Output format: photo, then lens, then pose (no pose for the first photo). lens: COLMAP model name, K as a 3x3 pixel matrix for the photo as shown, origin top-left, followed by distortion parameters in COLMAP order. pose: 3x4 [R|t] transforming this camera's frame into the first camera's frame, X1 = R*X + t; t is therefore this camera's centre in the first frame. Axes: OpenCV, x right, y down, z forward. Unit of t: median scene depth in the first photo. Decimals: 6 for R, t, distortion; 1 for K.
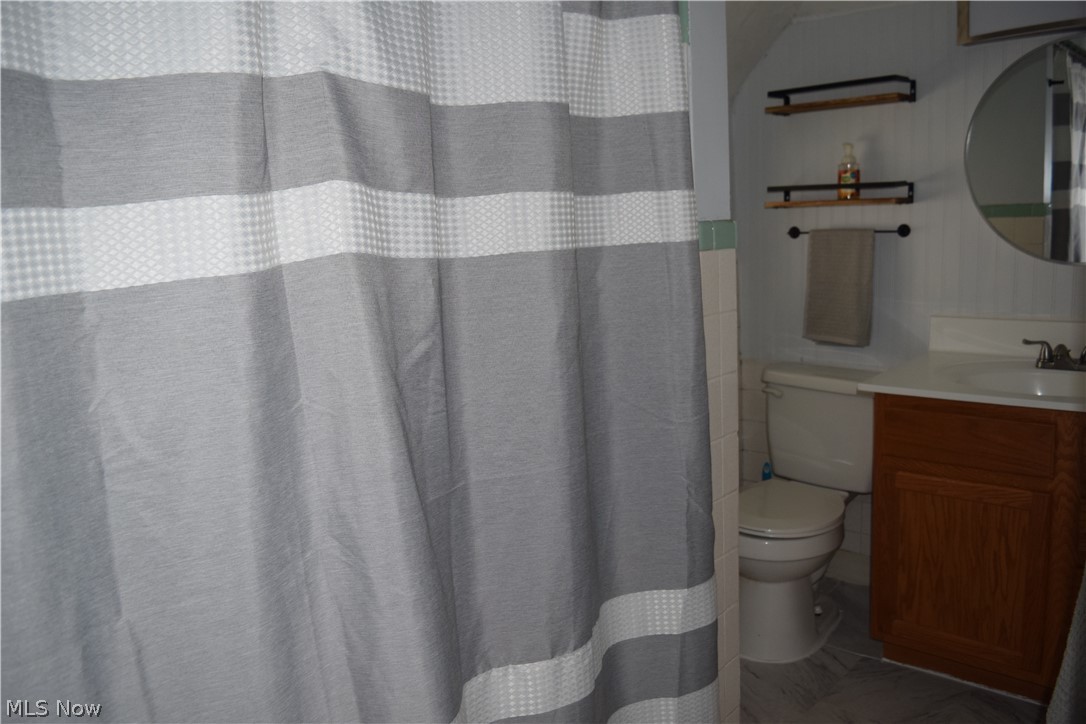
lens RADIAL K [[859.0, 0, 542.6], [0, 859.0, 353.9], [0, 0, 1]] dist [-0.093809, 0.026635]
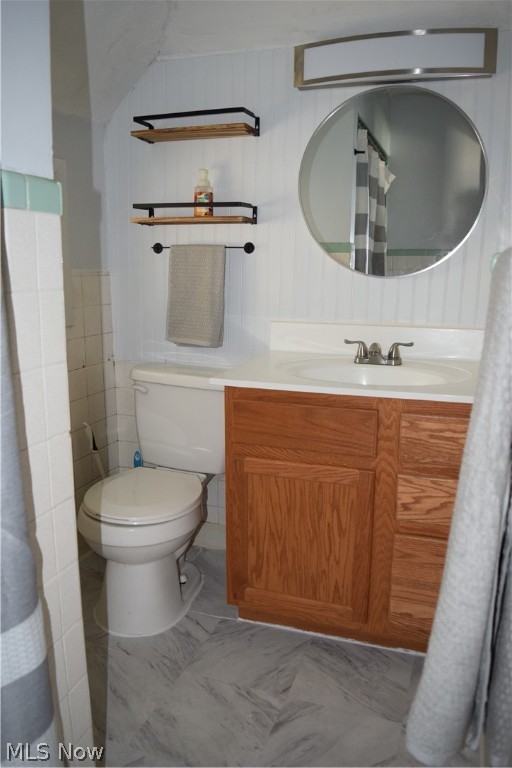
lens RADIAL K [[607.5, 0, 252.7], [0, 607.5, 381.4], [0, 0, 1]] dist [-0.093809, 0.026635]
pose [[0.917530, -0.019678, 0.397180, 0.104500], [0.009351, 0.999566, 0.027922, 0.016241], [-0.397557, -0.021905, 0.917316, 0.244656]]
